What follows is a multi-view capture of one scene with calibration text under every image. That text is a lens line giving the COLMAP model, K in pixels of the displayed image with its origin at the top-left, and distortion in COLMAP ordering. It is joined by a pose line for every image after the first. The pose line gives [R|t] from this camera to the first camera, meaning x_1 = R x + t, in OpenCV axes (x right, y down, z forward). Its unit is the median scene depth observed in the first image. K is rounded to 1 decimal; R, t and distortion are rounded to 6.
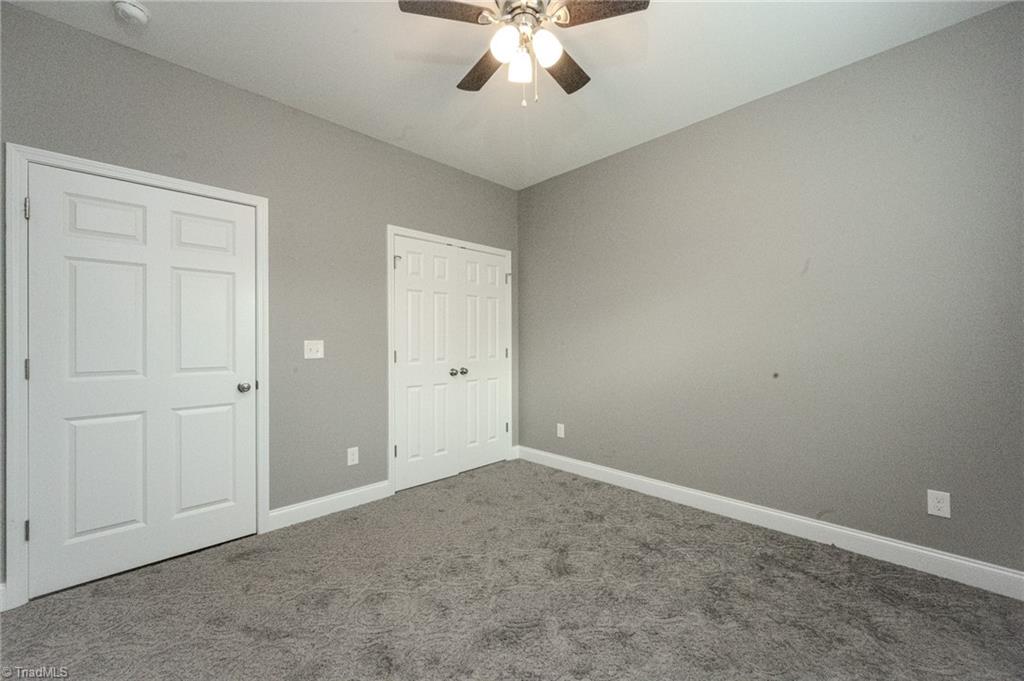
lens RADIAL K [[401.6, 0, 518.0], [0, 401.6, 344.5], [0, 0, 1]] dist [-0.001238, 0.000150]
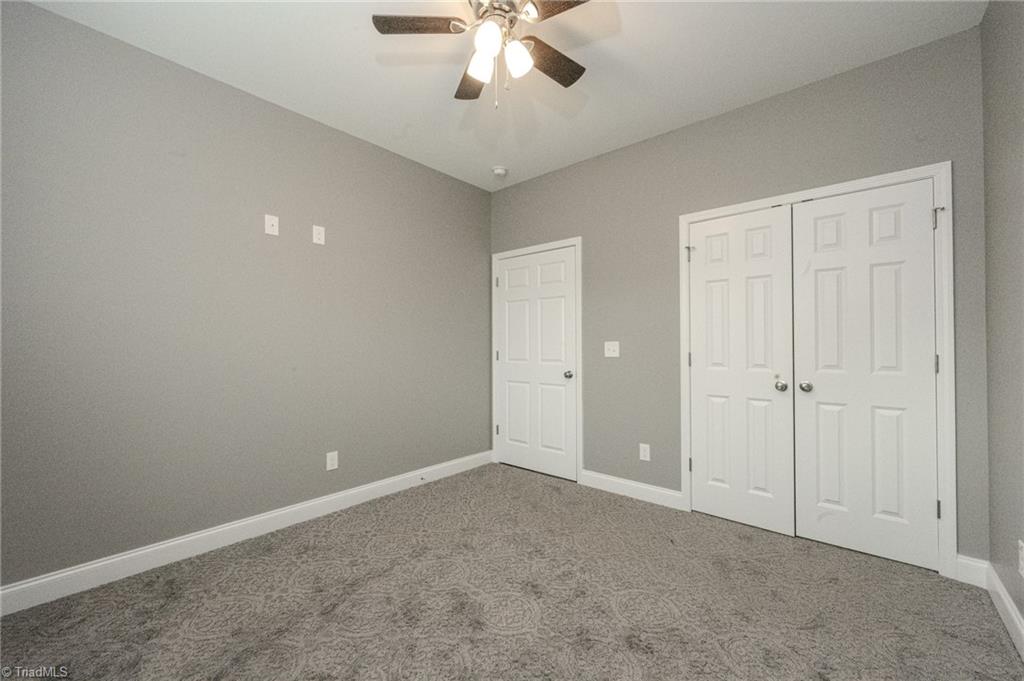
lens RADIAL K [[401.6, 0, 531.5], [0, 401.6, 342.7], [0, 0, 1]] dist [-0.001238, 0.000150]
pose [[0.102491, 0.001832, -0.994732, 0.566039], [-0.001232, 0.999998, 0.001715, -0.007872], [0.994733, 0.001050, 0.102493, 0.567258]]
